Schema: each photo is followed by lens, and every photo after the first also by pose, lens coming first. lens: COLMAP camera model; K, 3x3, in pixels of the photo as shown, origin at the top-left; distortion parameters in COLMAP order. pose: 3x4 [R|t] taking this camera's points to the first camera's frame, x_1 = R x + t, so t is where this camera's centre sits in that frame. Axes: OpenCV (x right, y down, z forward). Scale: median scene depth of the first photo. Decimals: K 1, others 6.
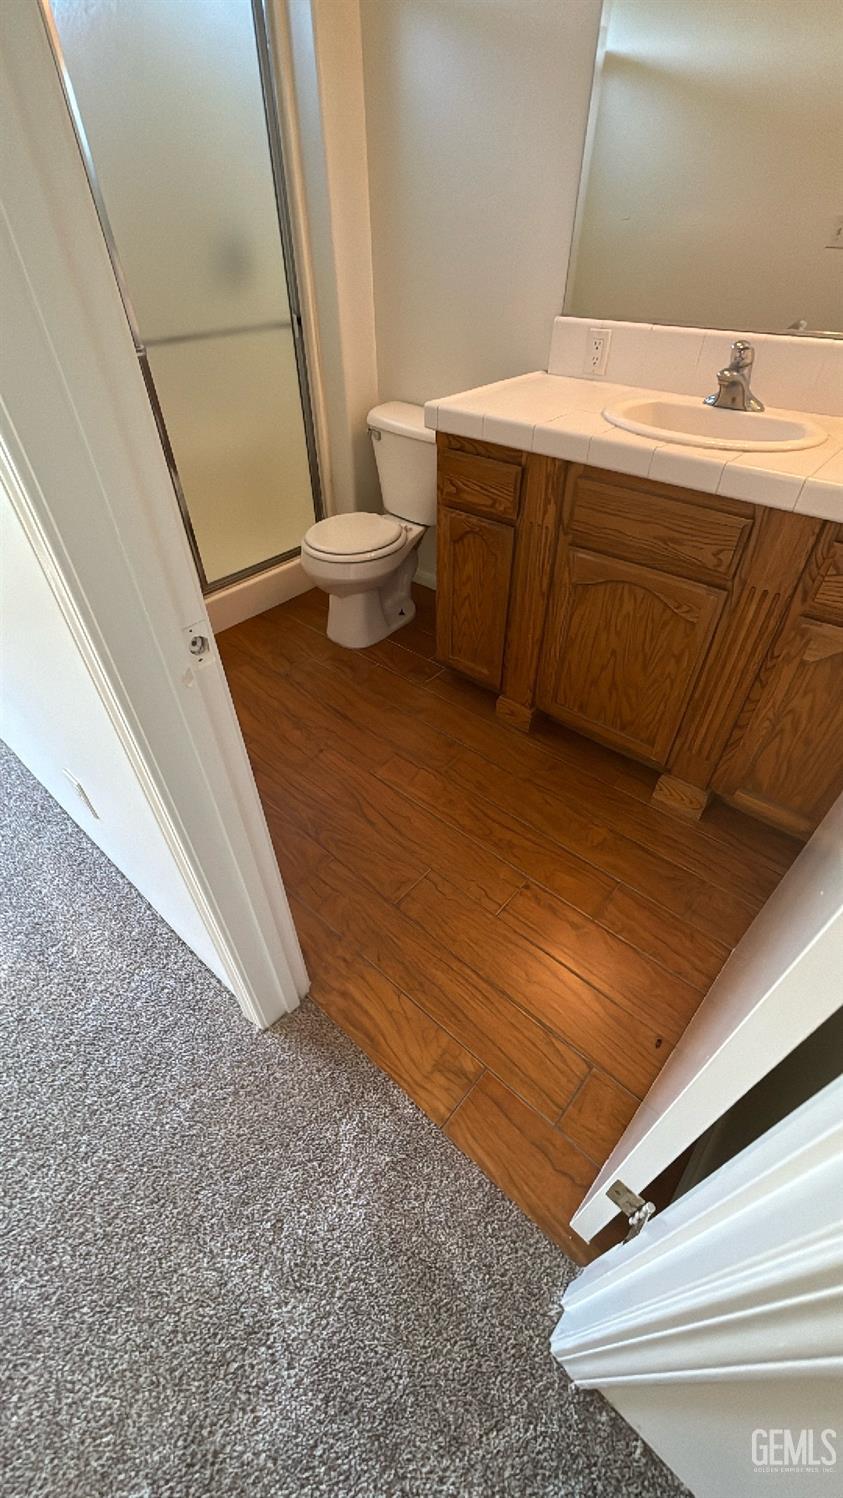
lens RADIAL K [[579.9, 0, 418.6], [0, 579.9, 750.8], [0, 0, 1]] dist [-0.007752, -0.000263]
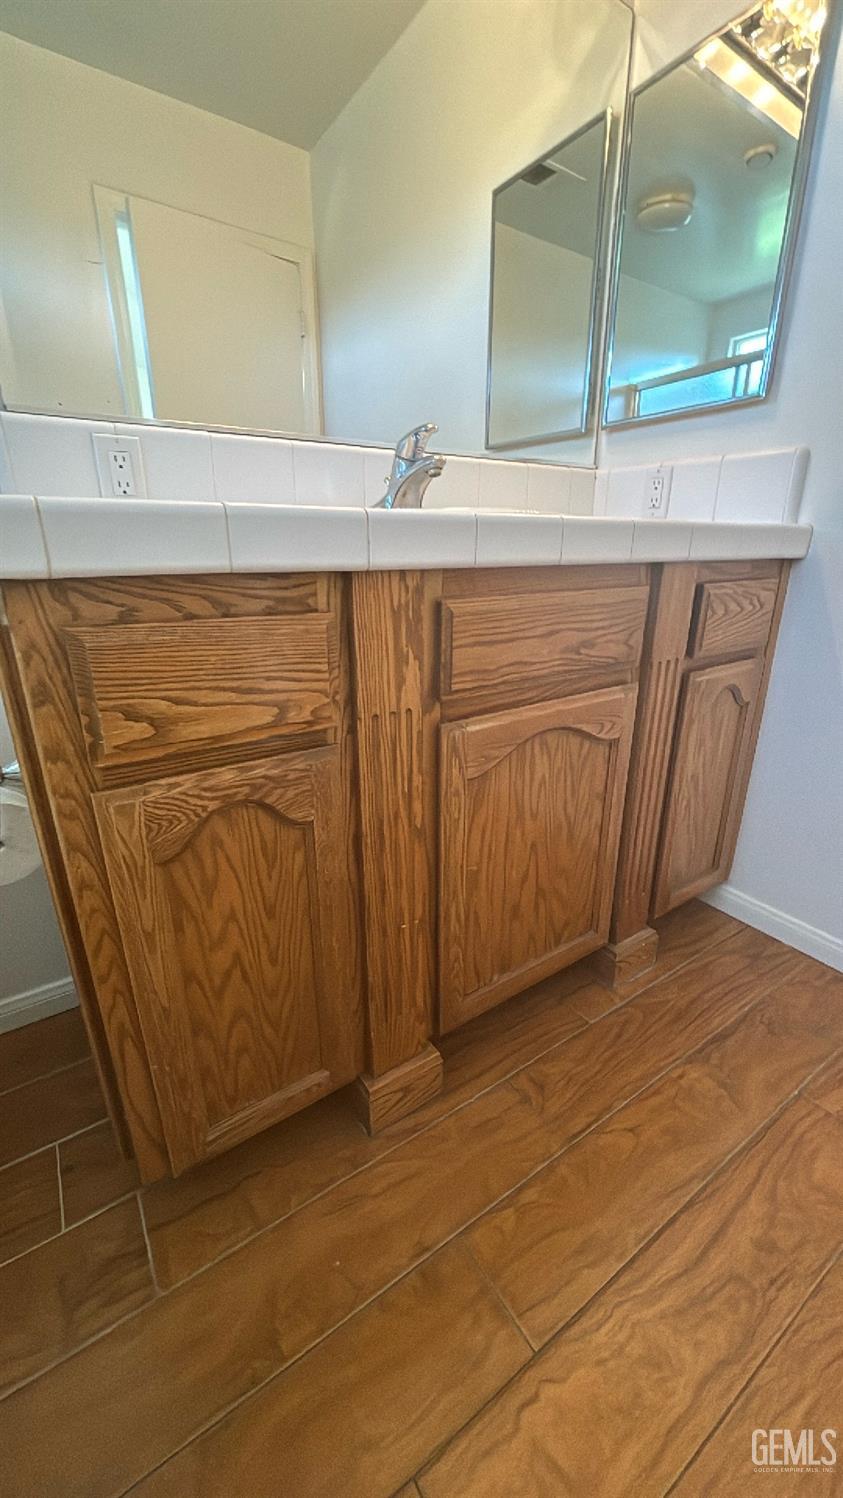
lens RADIAL K [[579.9, 0, 415.8], [0, 579.9, 752.1], [0, 0, 1]] dist [-0.007752, -0.000263]
pose [[0.267192, -0.325634, 0.906957, -0.228176], [0.652791, 0.753489, 0.078218, -0.389957], [-0.708853, 0.571154, 0.413897, 0.808151]]
